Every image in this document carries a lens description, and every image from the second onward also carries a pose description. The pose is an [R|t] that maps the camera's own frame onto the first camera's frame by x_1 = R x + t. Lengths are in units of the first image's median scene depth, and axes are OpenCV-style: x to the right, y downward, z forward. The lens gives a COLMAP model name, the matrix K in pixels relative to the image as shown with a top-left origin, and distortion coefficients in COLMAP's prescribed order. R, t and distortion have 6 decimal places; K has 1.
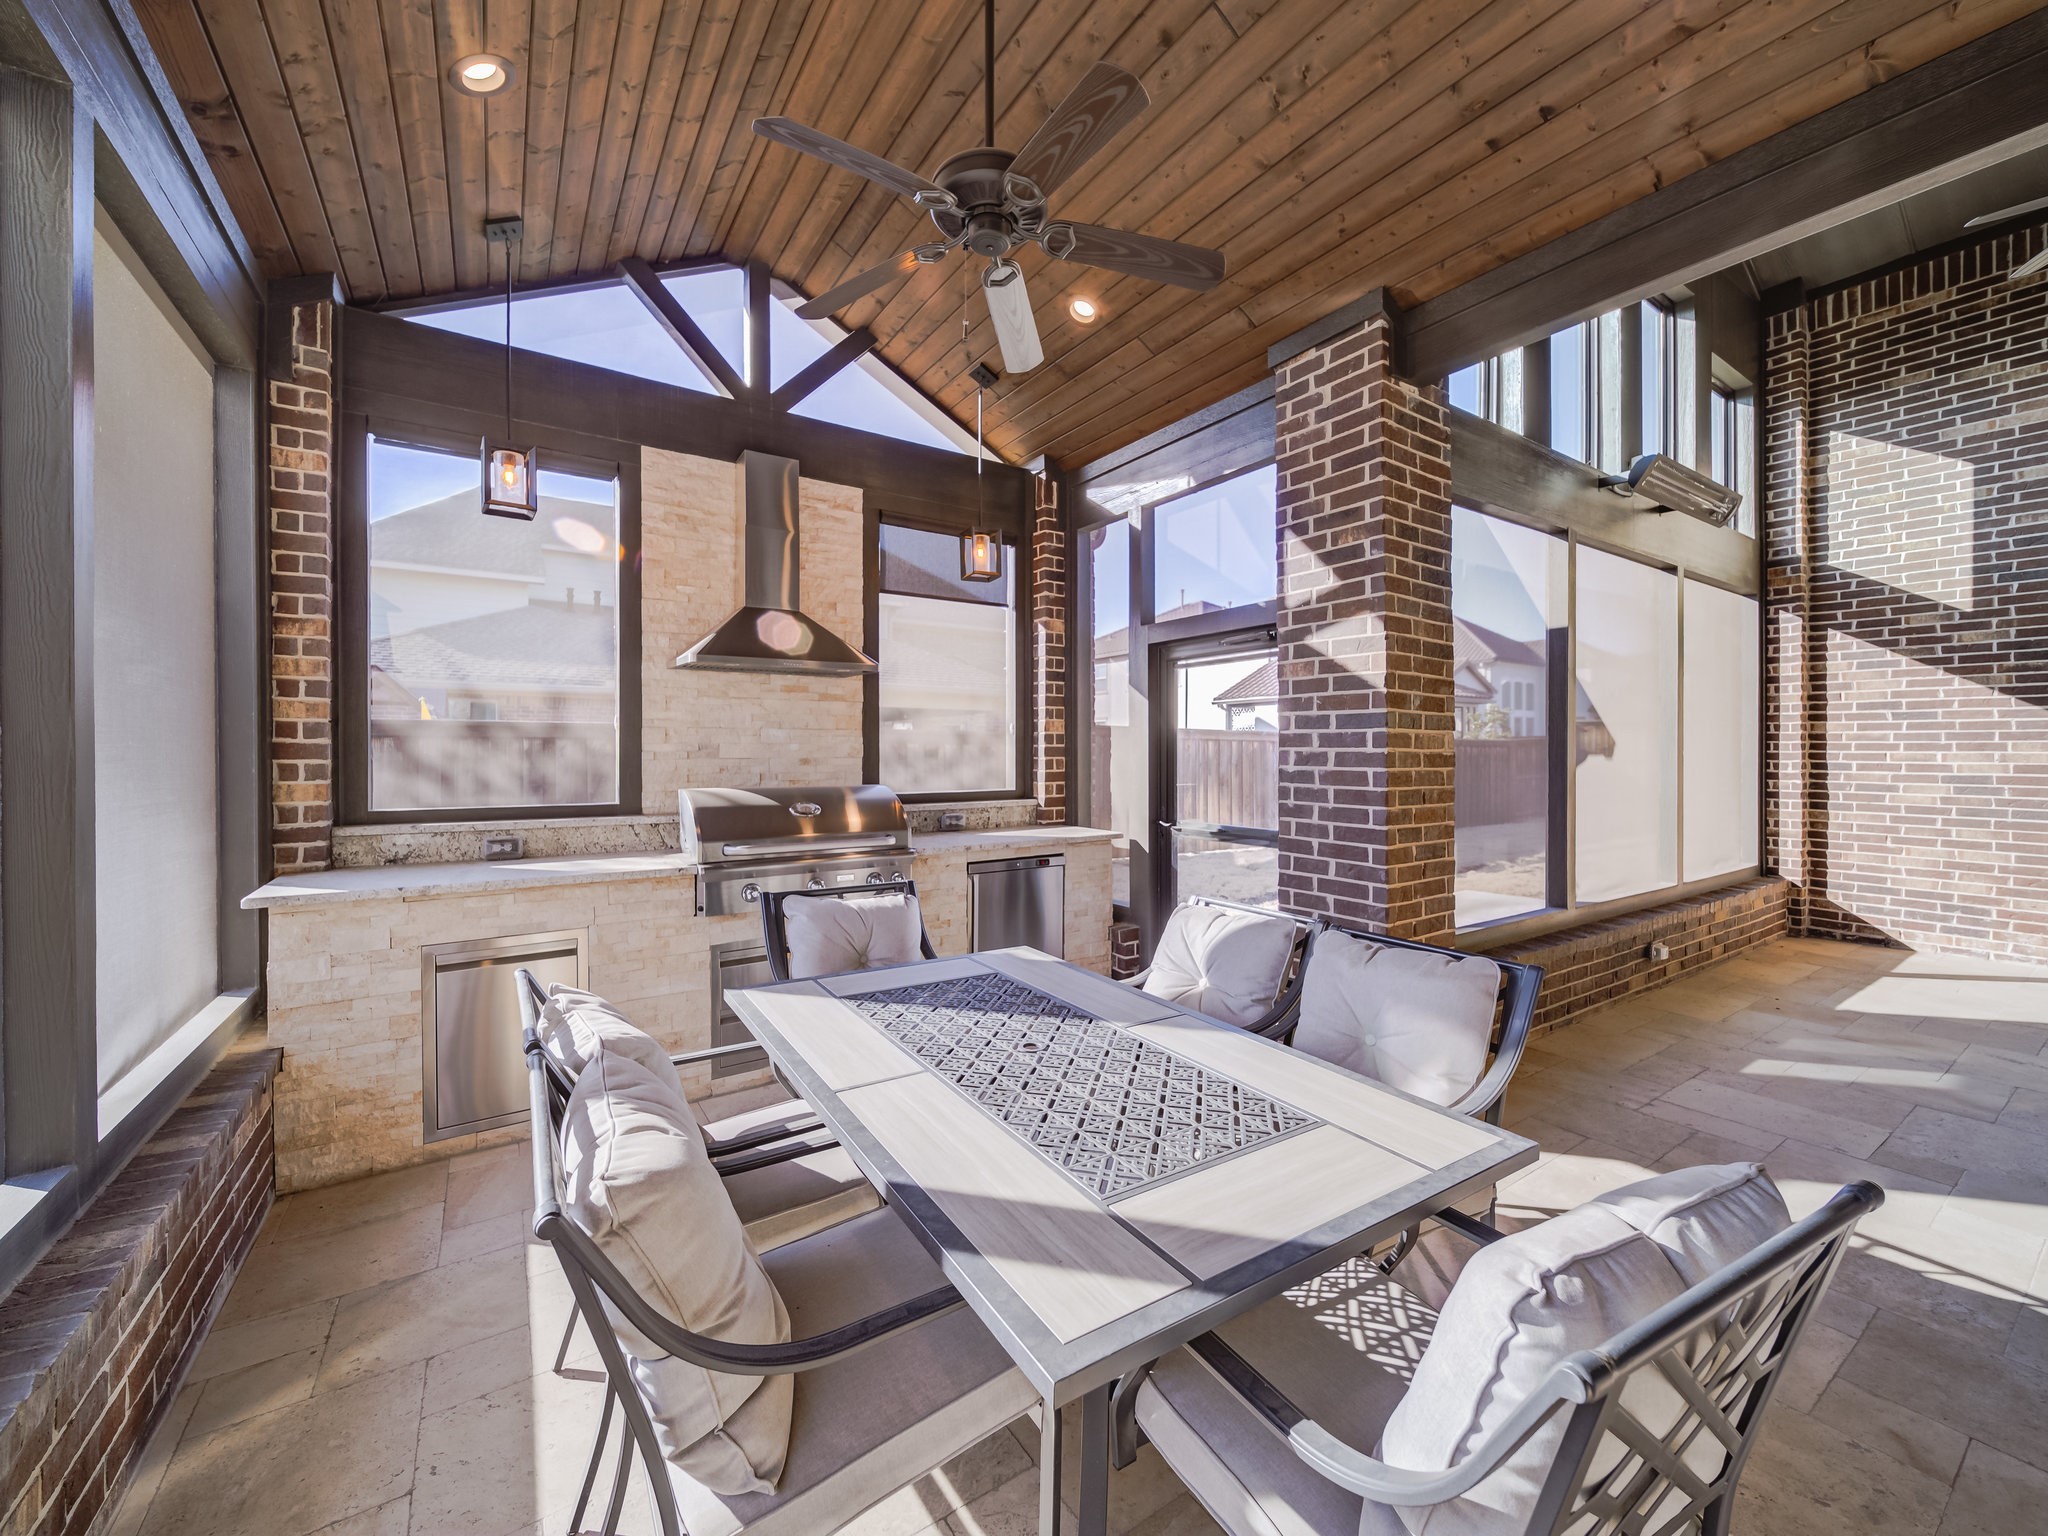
lens RADIAL K [[803.7, 0, 1021.8], [0, 803.7, 754.1], [0, 0, 1]] dist [-0.000388, -0.002061]
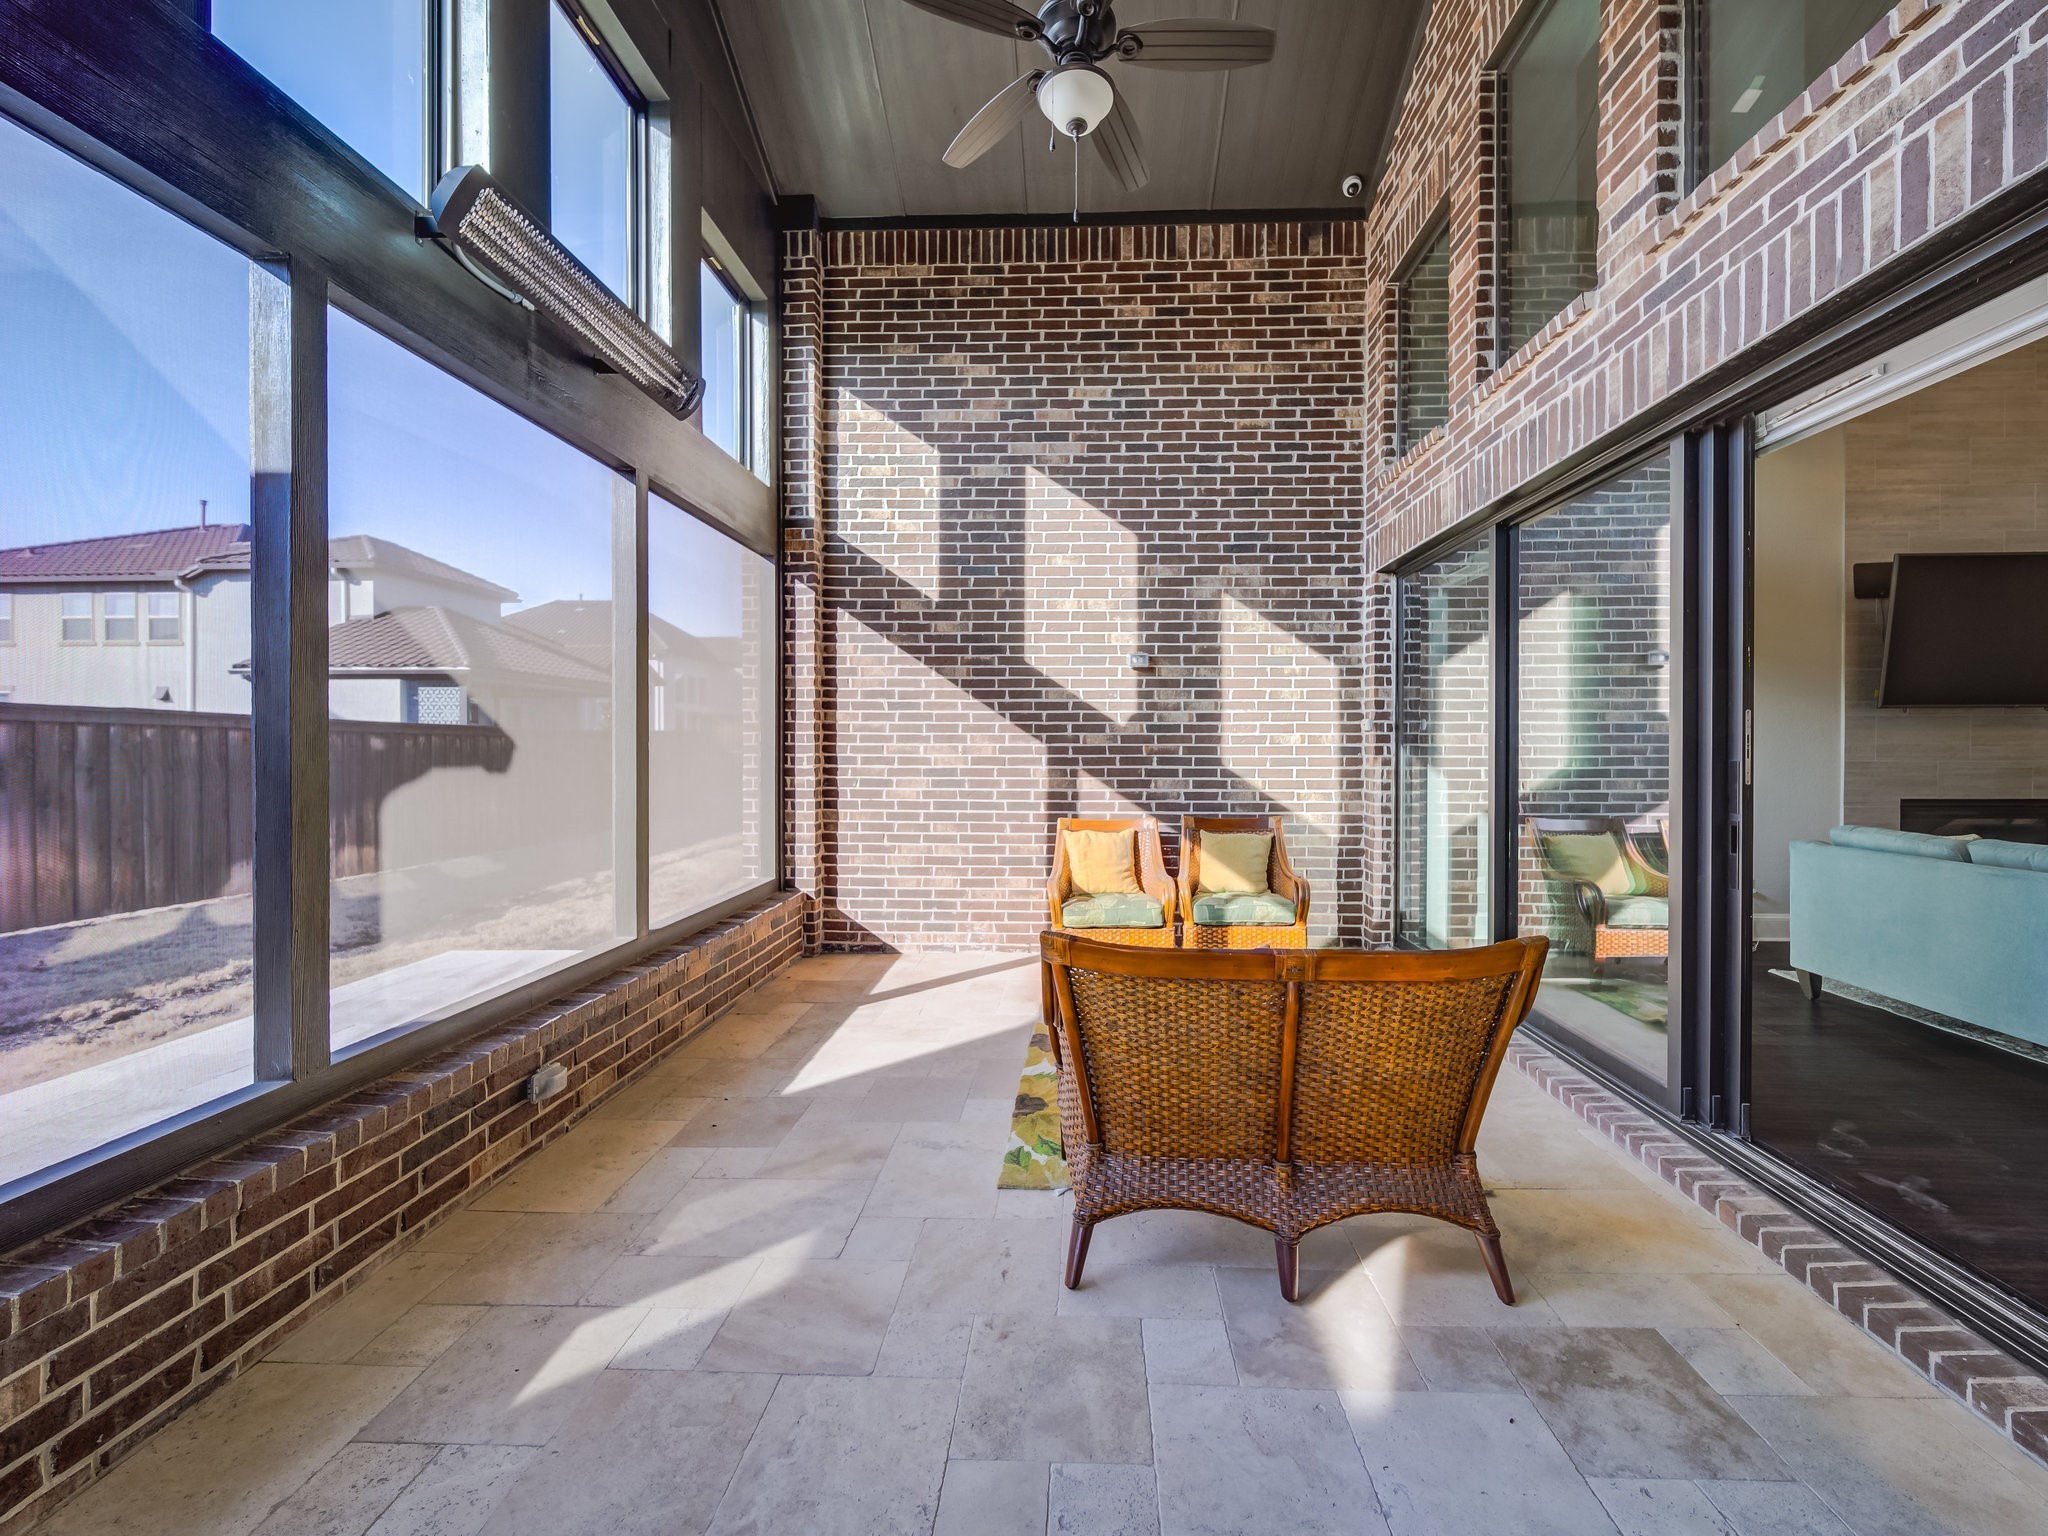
lens RADIAL K [[803.7, 0, 1066.0], [0, 803.7, 752.9], [0, 0, 1]] dist [-0.000388, -0.002061]
pose [[0.574745, -0.003038, 0.818327, 0.417508], [-0.000088, 0.999993, 0.003773, 0.003581], [-0.818333, -0.002240, 0.574741, 0.276200]]
